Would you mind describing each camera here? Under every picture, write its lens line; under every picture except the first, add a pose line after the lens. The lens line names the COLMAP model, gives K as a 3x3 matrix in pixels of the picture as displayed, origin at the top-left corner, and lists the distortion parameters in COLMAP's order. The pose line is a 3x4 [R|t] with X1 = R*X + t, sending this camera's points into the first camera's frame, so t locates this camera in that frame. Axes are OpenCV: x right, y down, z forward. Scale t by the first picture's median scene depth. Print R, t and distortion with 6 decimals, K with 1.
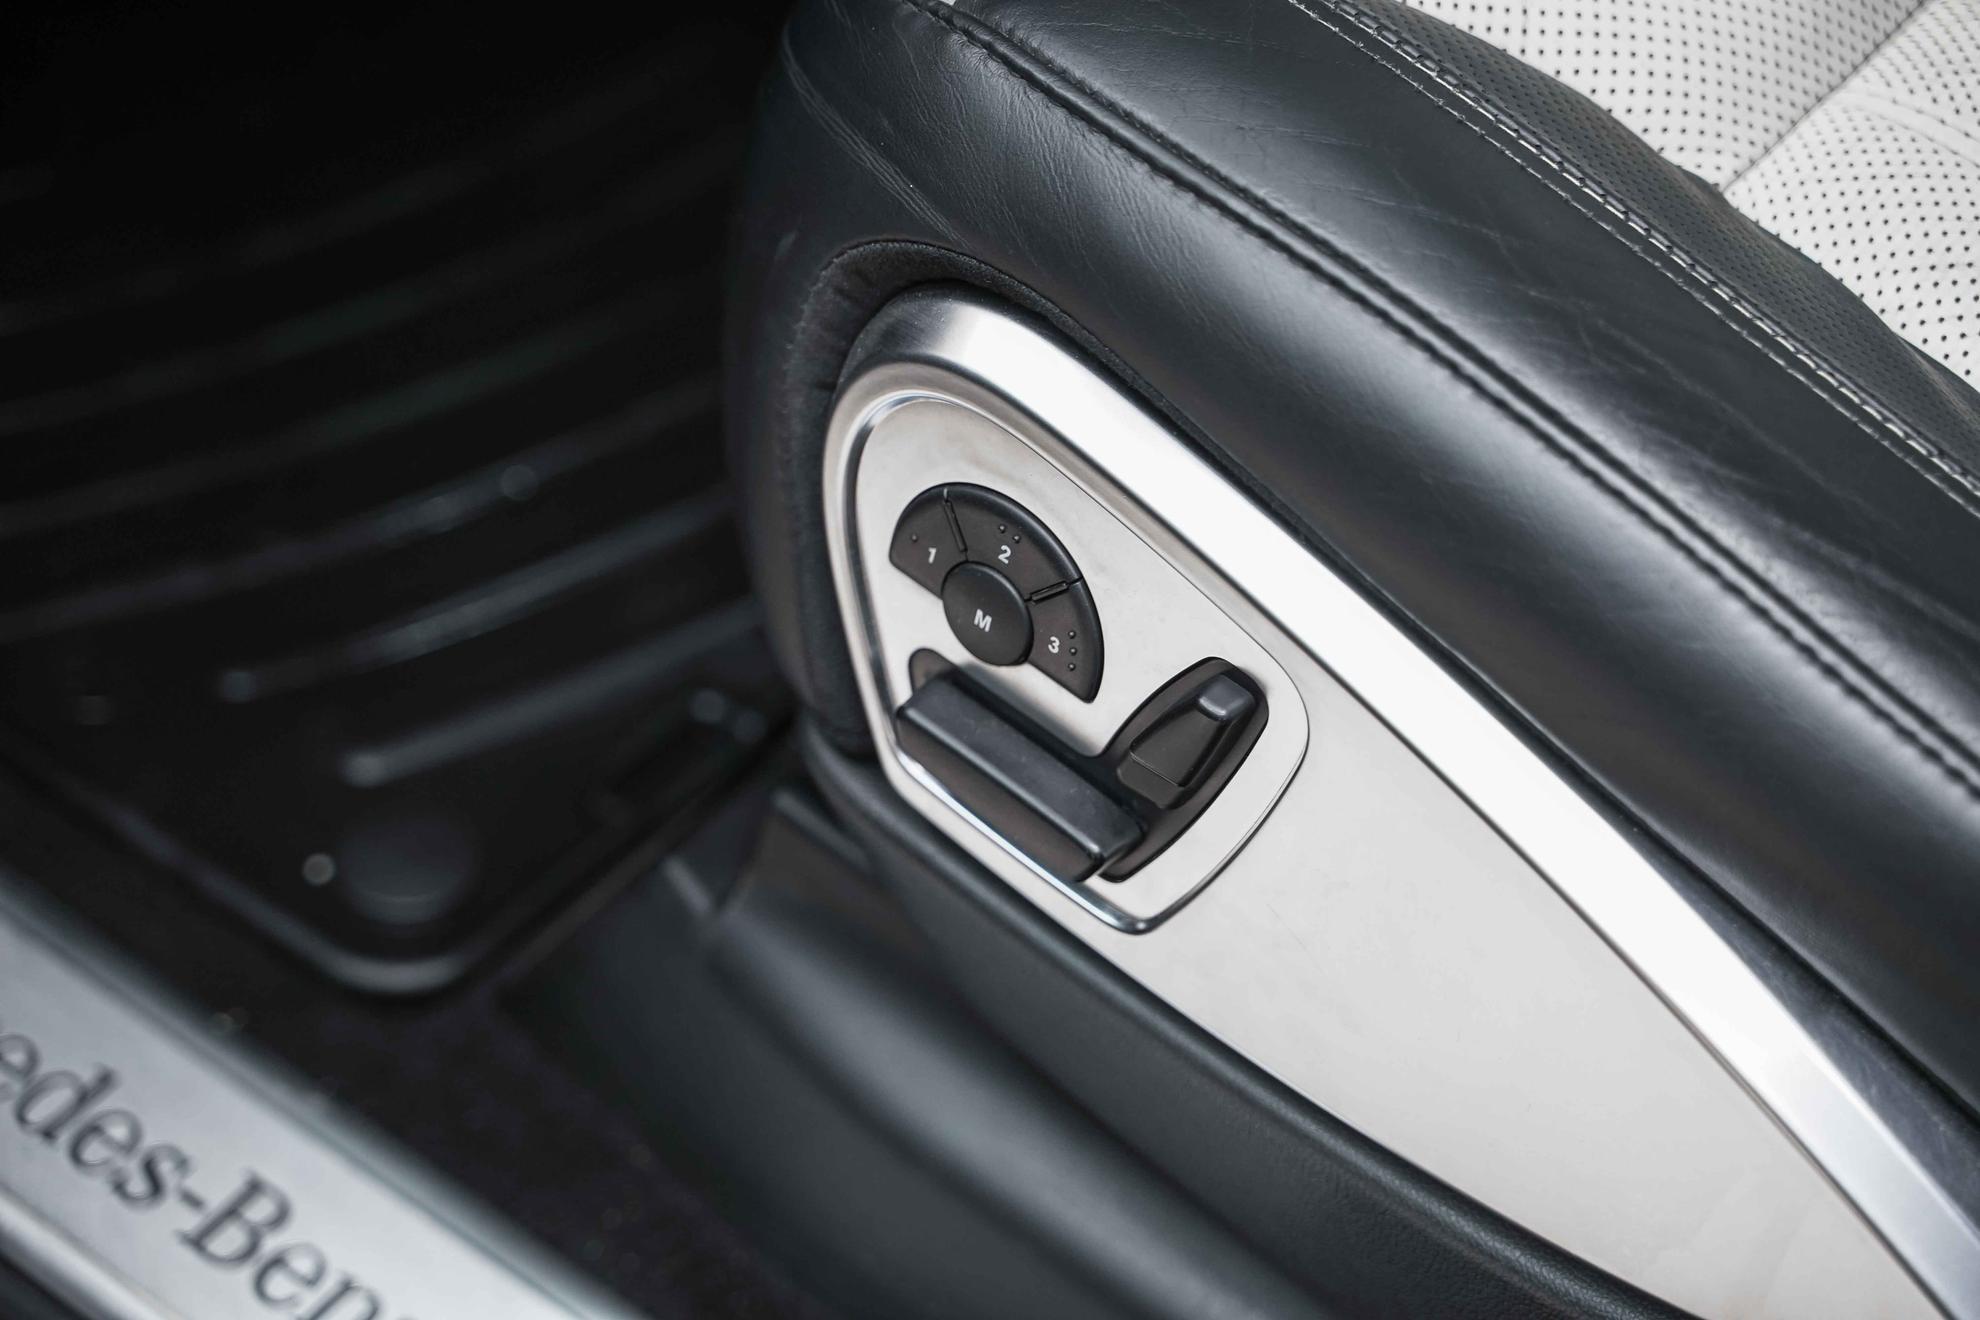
lens RADIAL K [[4302.0, 0, 990.0], [0, 4302.0, 660.0], [0, 0, 1]] dist [0.006695, -0.319536]
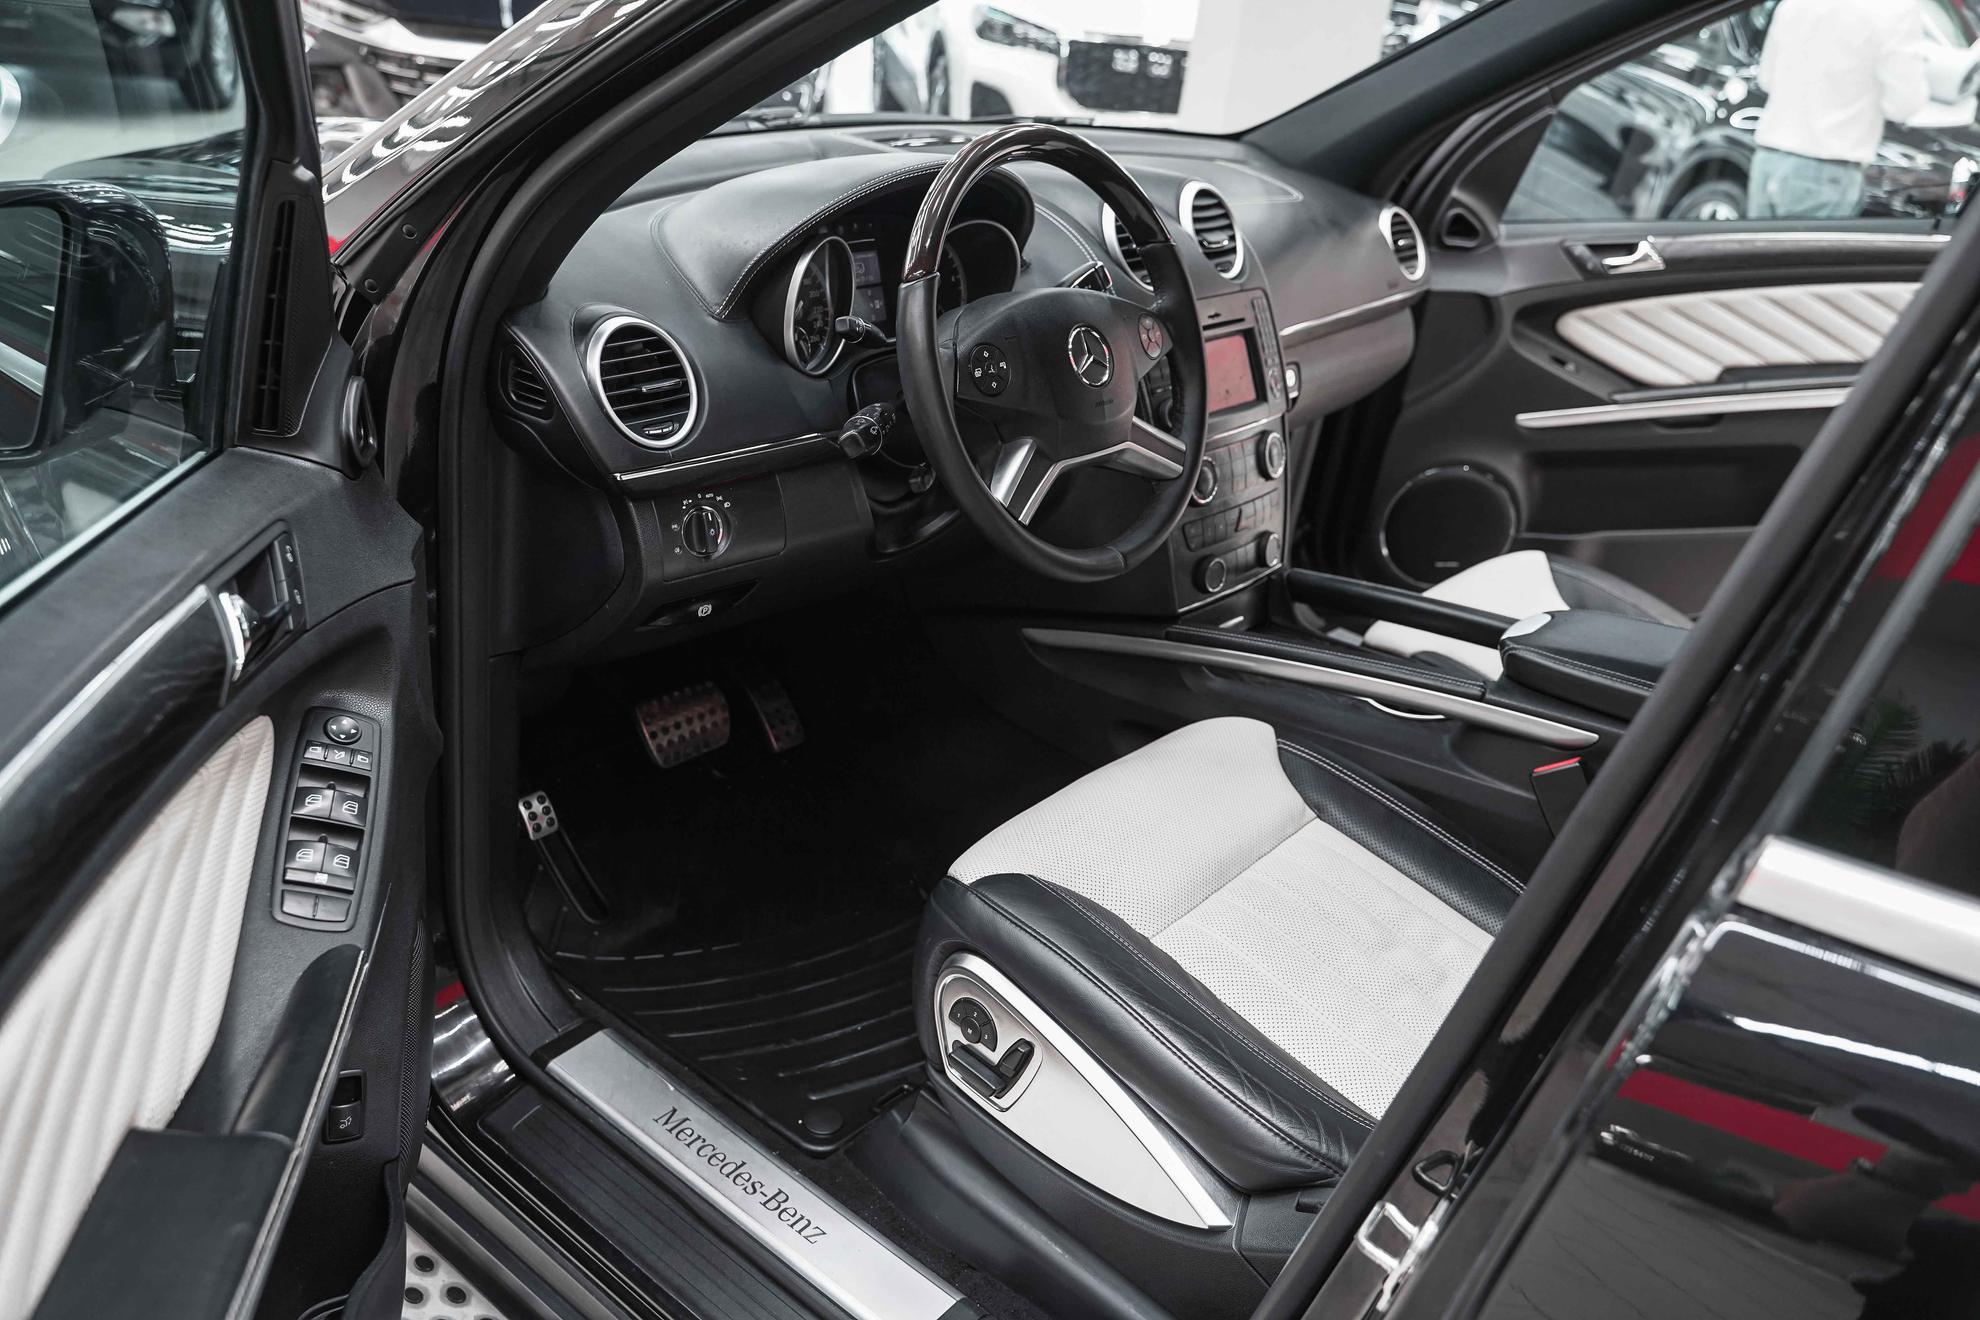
lens RADIAL K [[1604.3, 0, 990.0], [0, 1604.3, 660.0], [0, 0, 1]] dist [-0.003335, 0.015787]
pose [[0.998835, 0.034057, -0.034181, 0.058650], [-0.043548, 0.941331, -0.334662, 0.171234], [0.020778, 0.335761, 0.941718, -0.597598]]
